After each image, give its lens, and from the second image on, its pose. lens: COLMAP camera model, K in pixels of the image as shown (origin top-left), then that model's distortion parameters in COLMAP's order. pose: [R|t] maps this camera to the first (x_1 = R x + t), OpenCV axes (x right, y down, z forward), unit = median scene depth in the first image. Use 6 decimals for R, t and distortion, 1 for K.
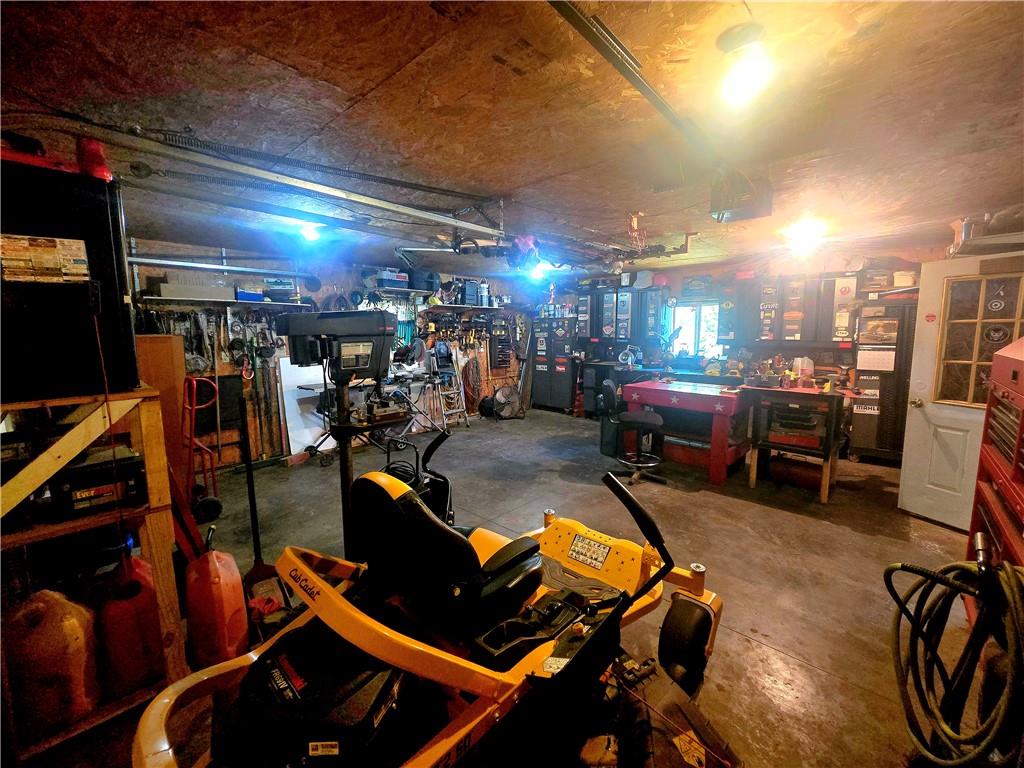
lens RADIAL K [[417.9, 0, 510.3], [0, 417.9, 382.6], [0, 0, 1]] dist [-0.001237, 0.001021]
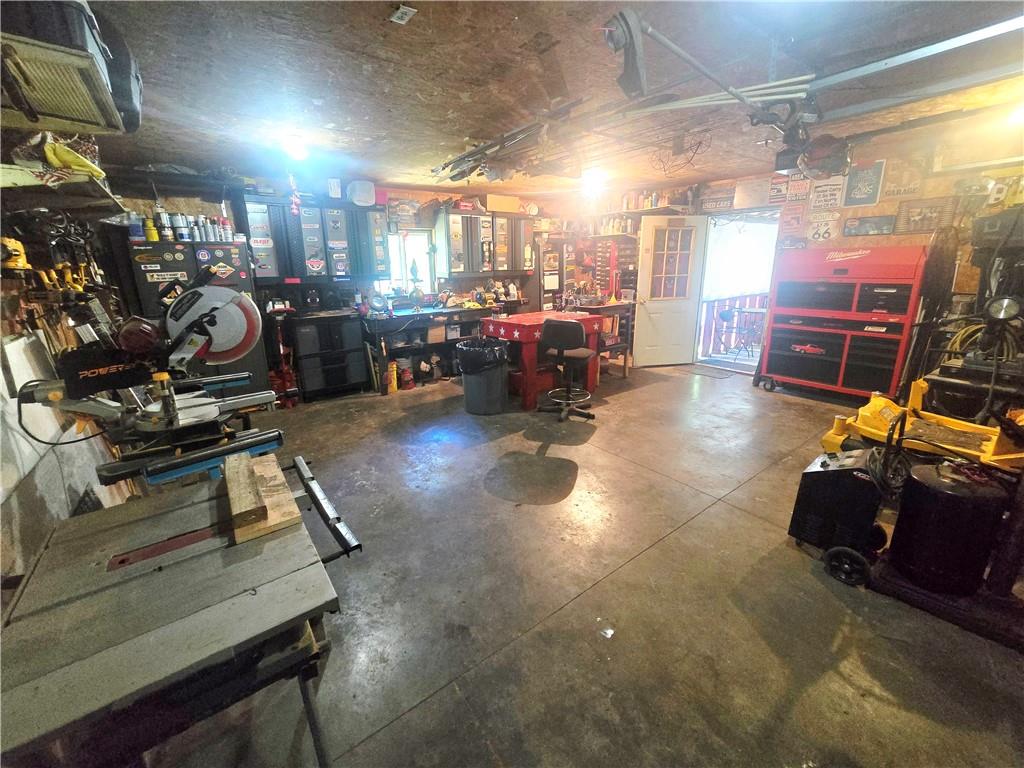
lens RADIAL K [[417.9, 0, 509.0], [0, 417.9, 375.2], [0, 0, 1]] dist [-0.001237, 0.001021]
pose [[0.181267, -0.255575, 0.949644, -0.485550], [0.144045, 0.962126, 0.231440, -0.081677], [-0.972828, 0.094839, 0.211216, 0.715917]]
